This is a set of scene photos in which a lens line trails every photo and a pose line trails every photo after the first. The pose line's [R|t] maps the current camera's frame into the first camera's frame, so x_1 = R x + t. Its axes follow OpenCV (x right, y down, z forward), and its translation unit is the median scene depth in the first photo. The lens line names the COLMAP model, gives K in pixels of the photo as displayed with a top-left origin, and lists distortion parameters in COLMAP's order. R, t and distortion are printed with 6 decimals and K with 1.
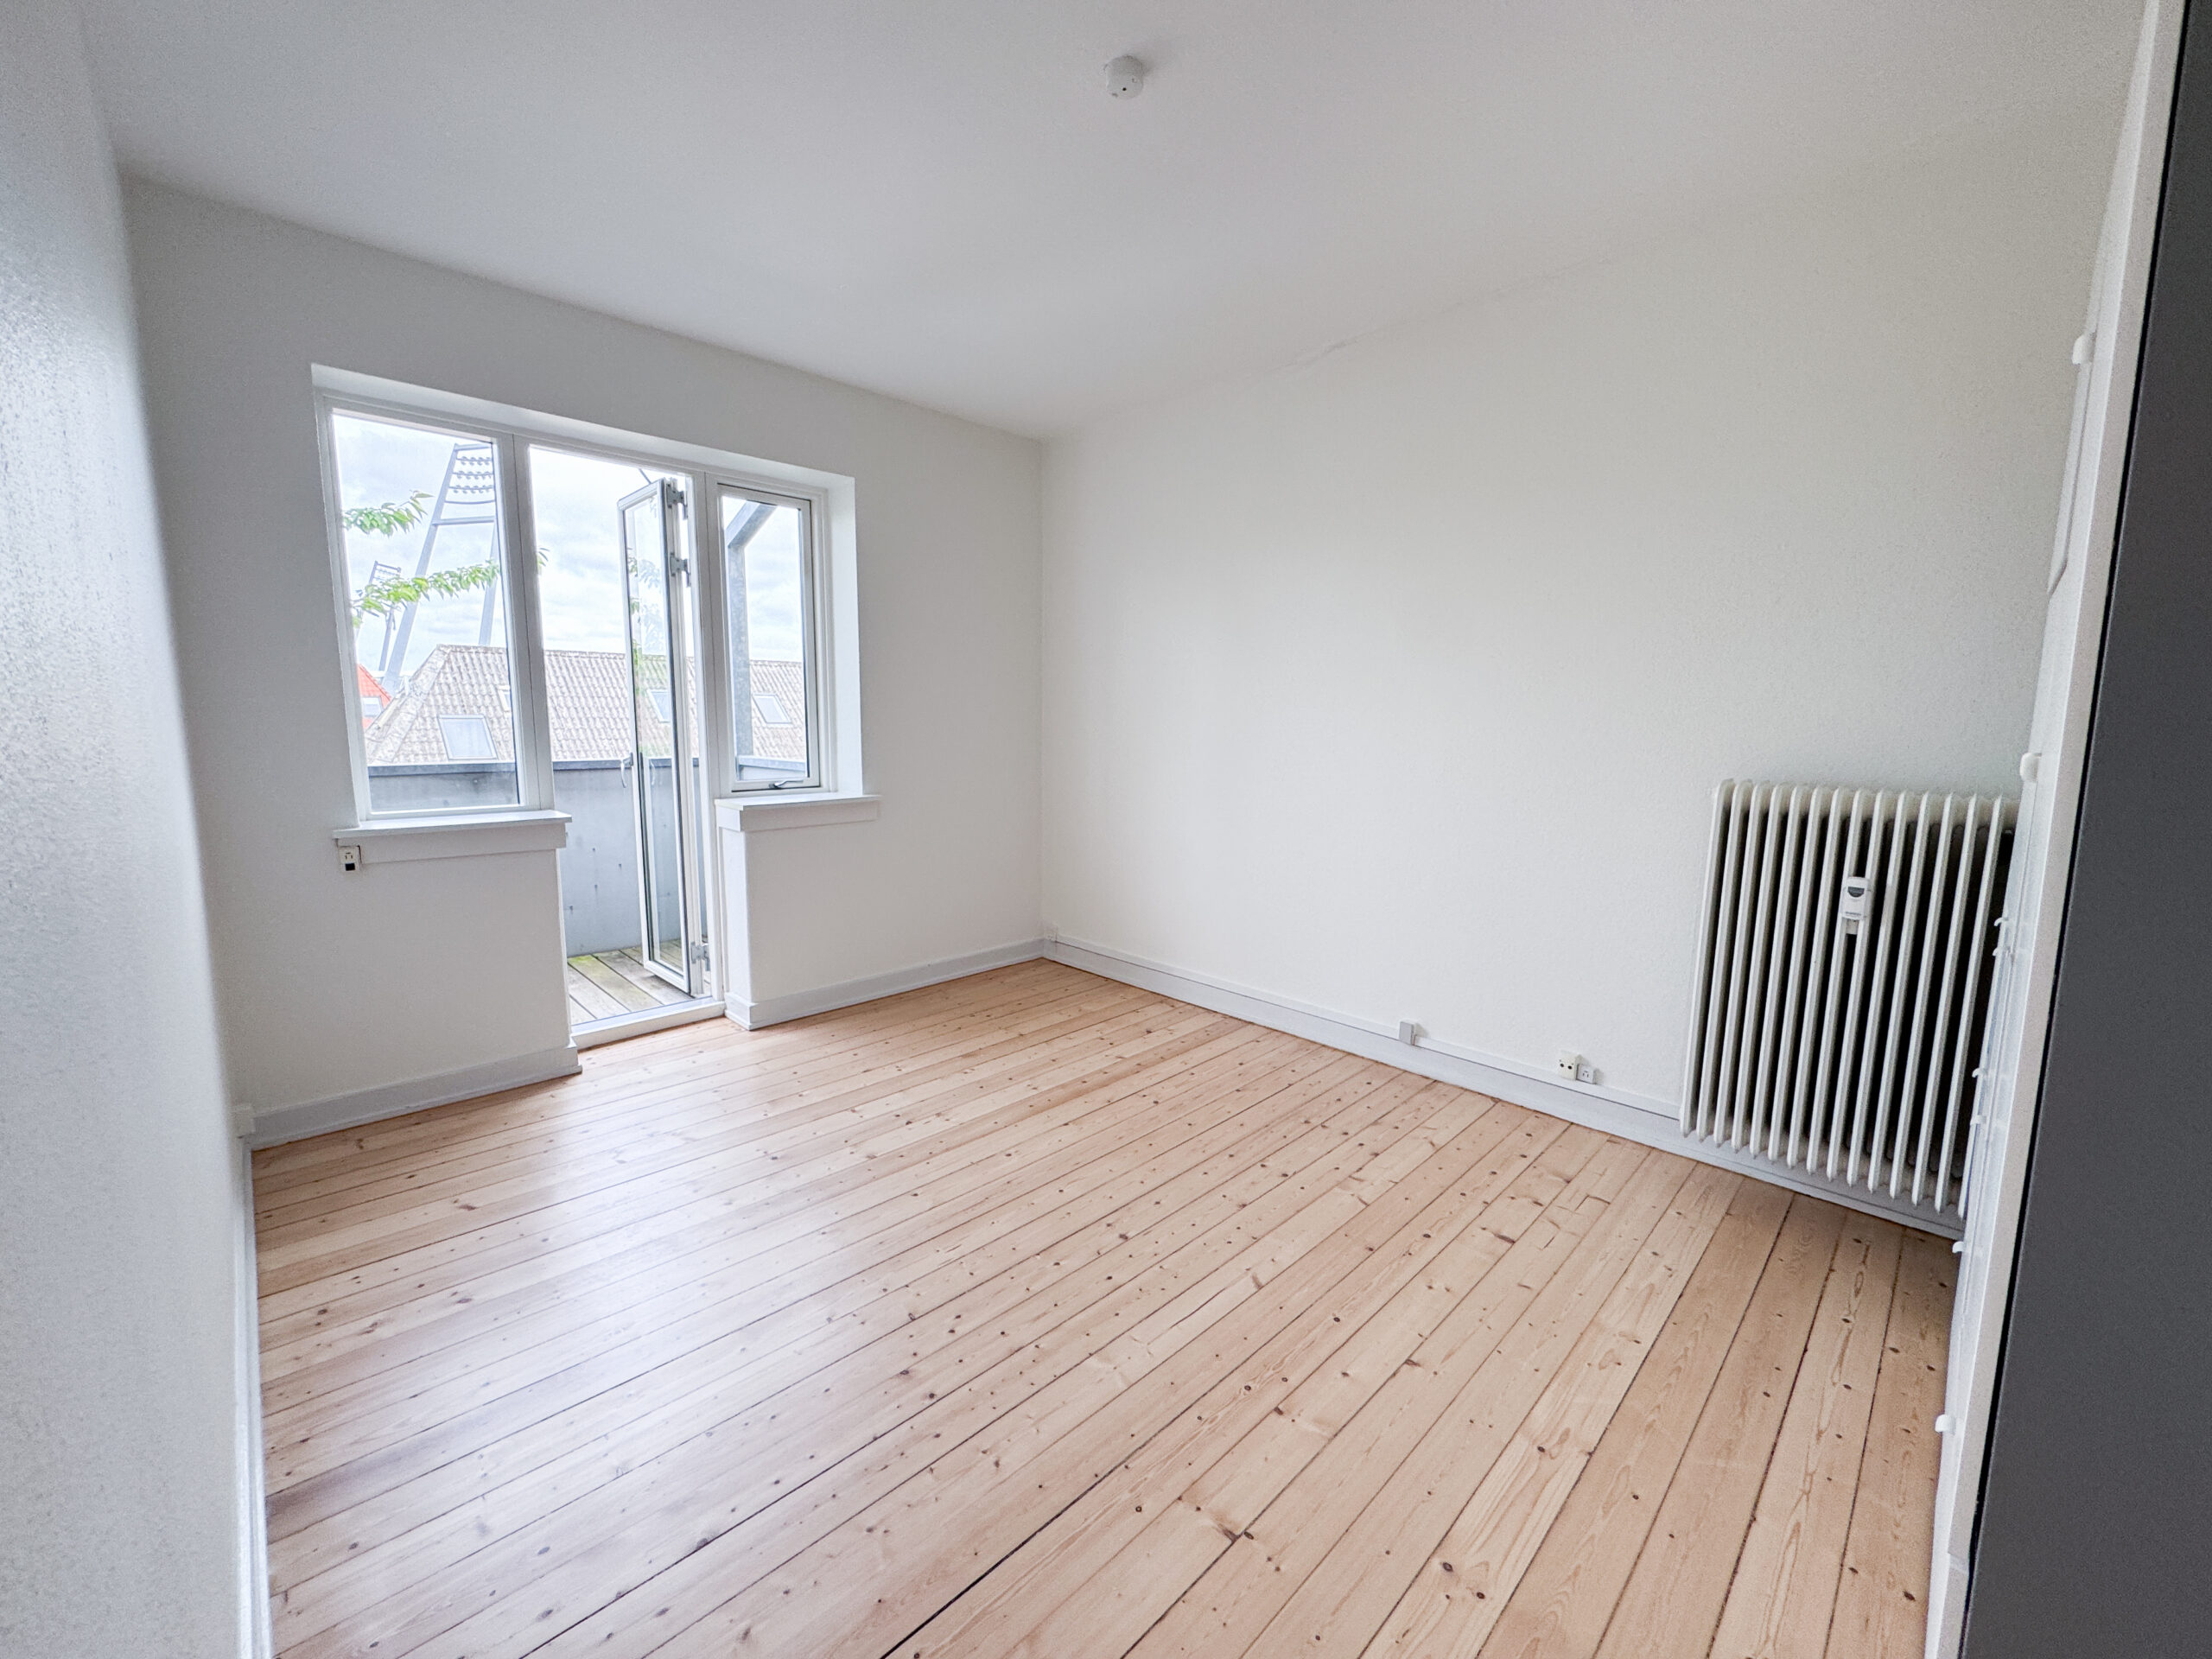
lens RADIAL K [[881.4, 0, 1110.6], [0, 881.4, 836.9], [0, 0, 1]] dist [-0.001595, -0.000100]
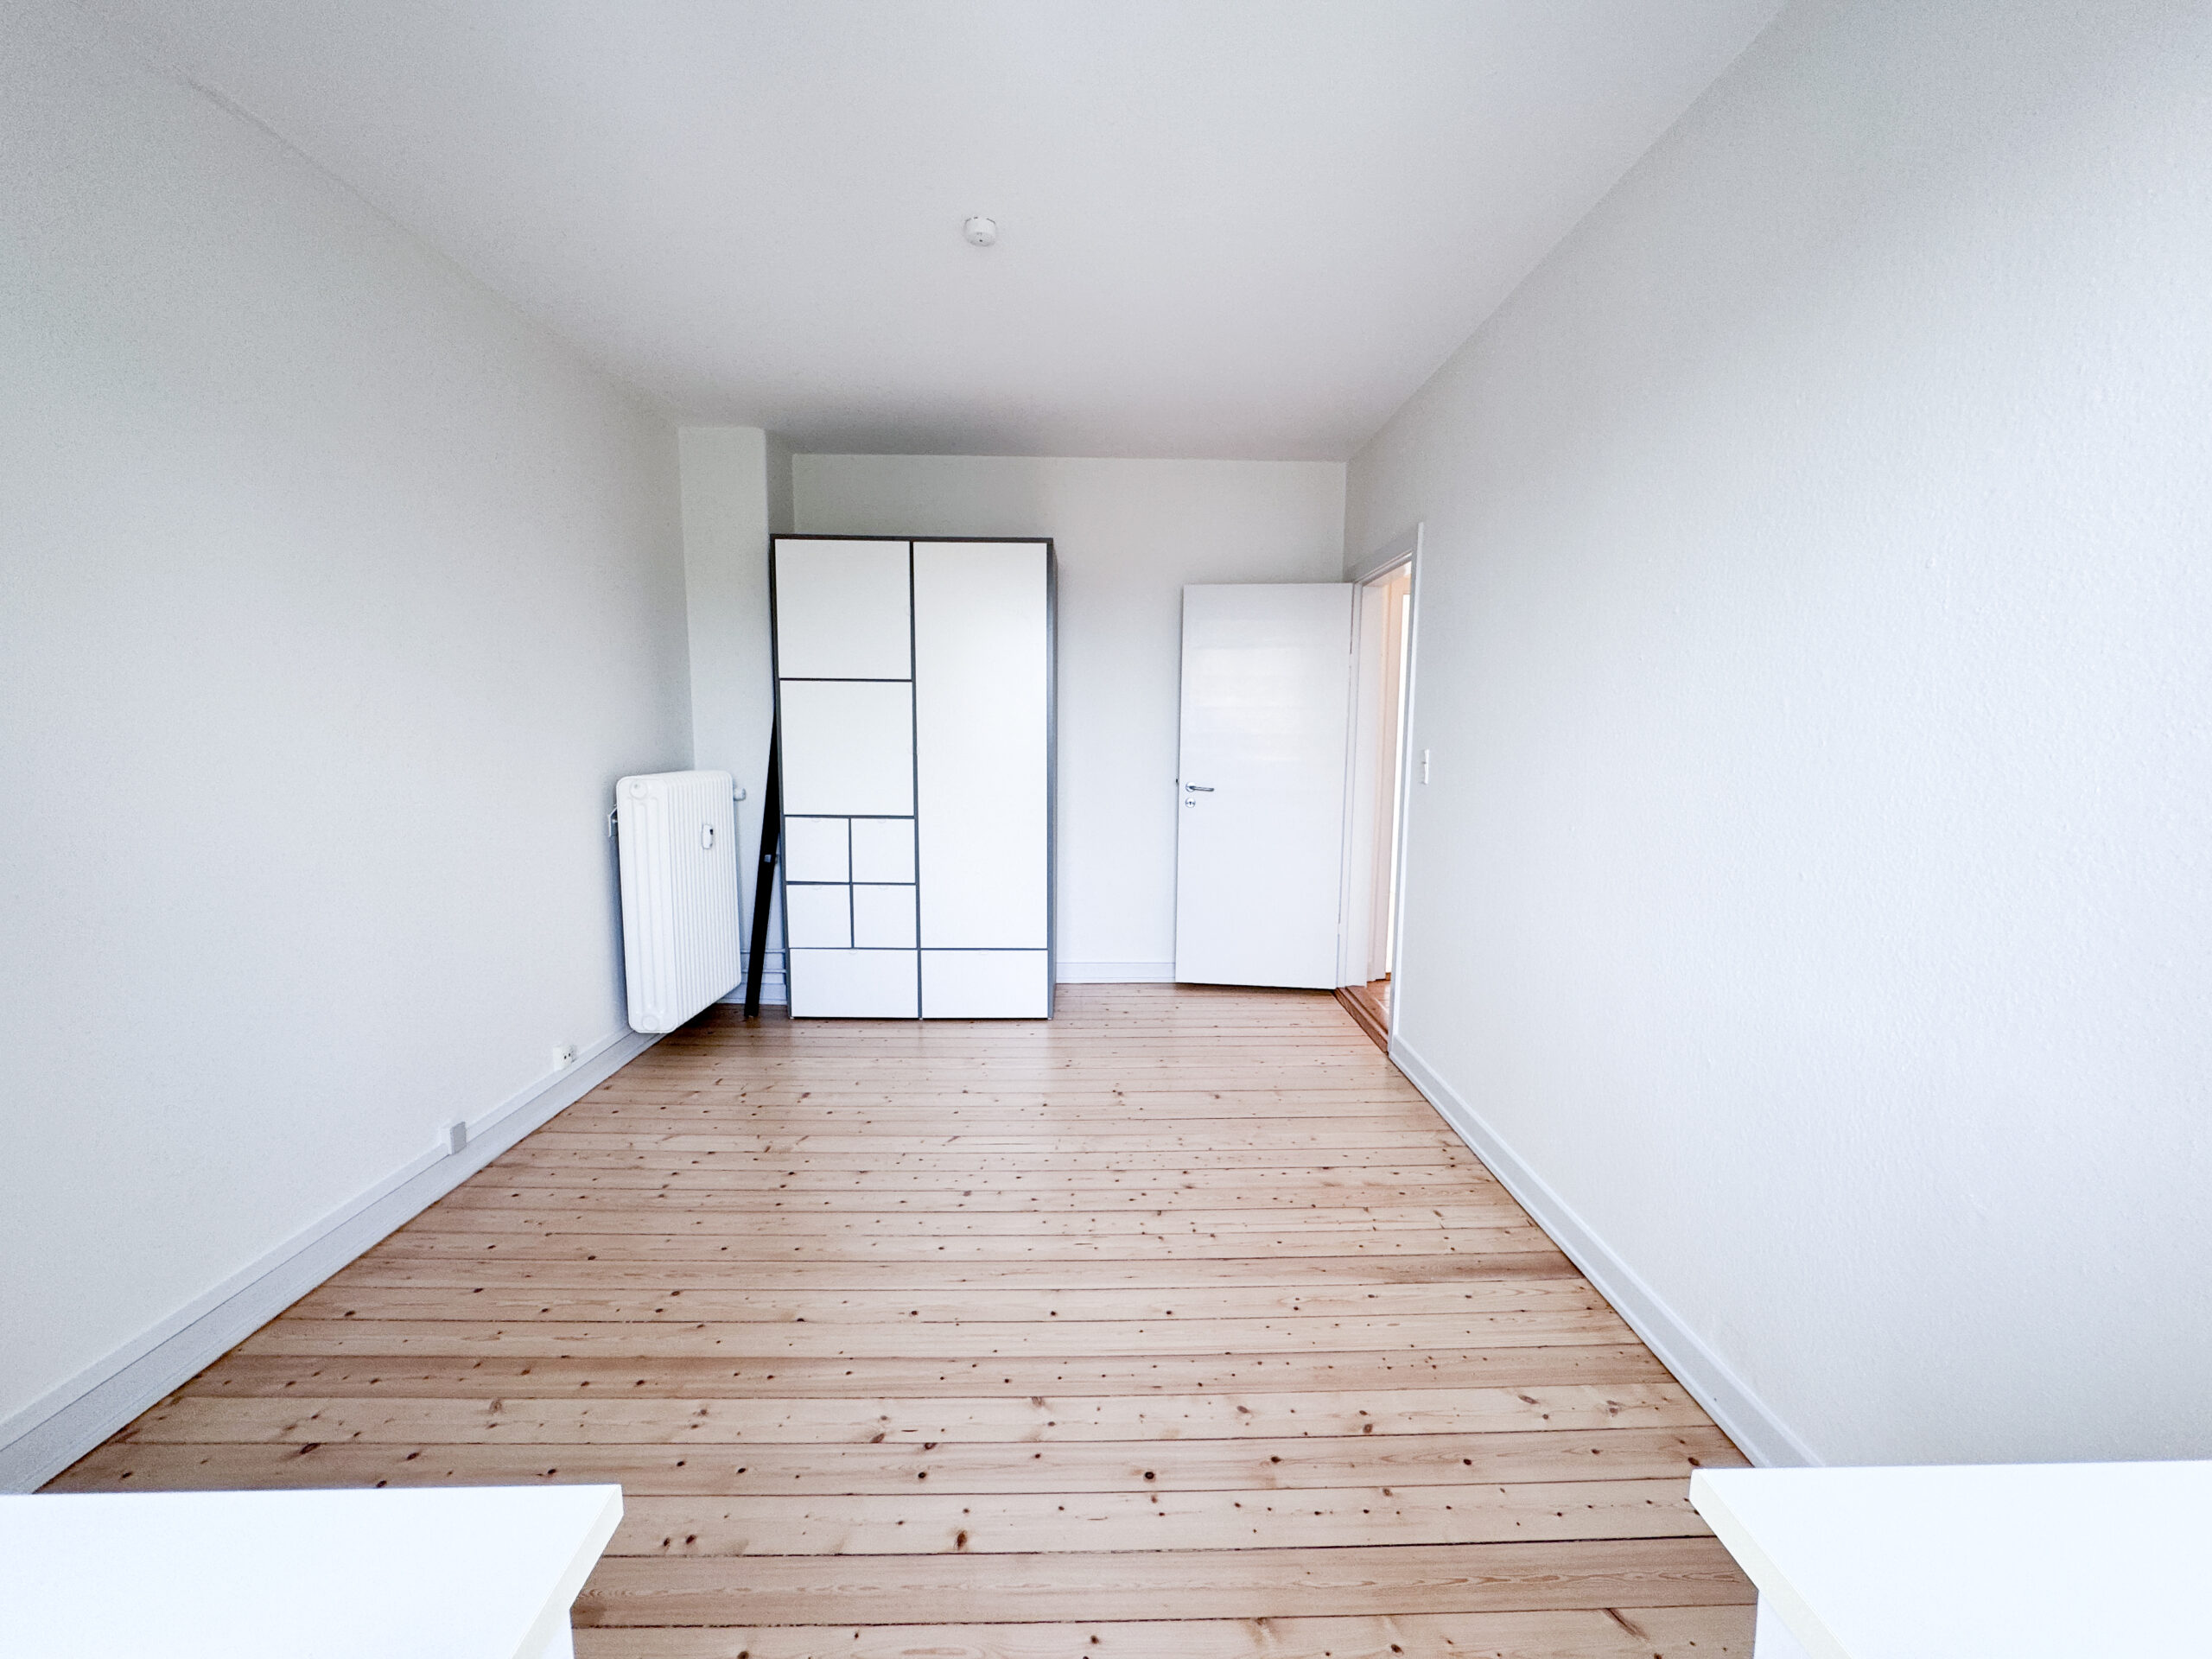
lens RADIAL K [[881.4, 0, 1112.0], [0, 881.4, 830.5], [0, 0, 1]] dist [-0.001595, -0.000100]
pose [[-0.732016, -0.090056, 0.675310, -0.657746], [0.077972, 0.973638, 0.214359, -0.183347], [-0.676811, 0.209569, -0.705696, 1.214938]]
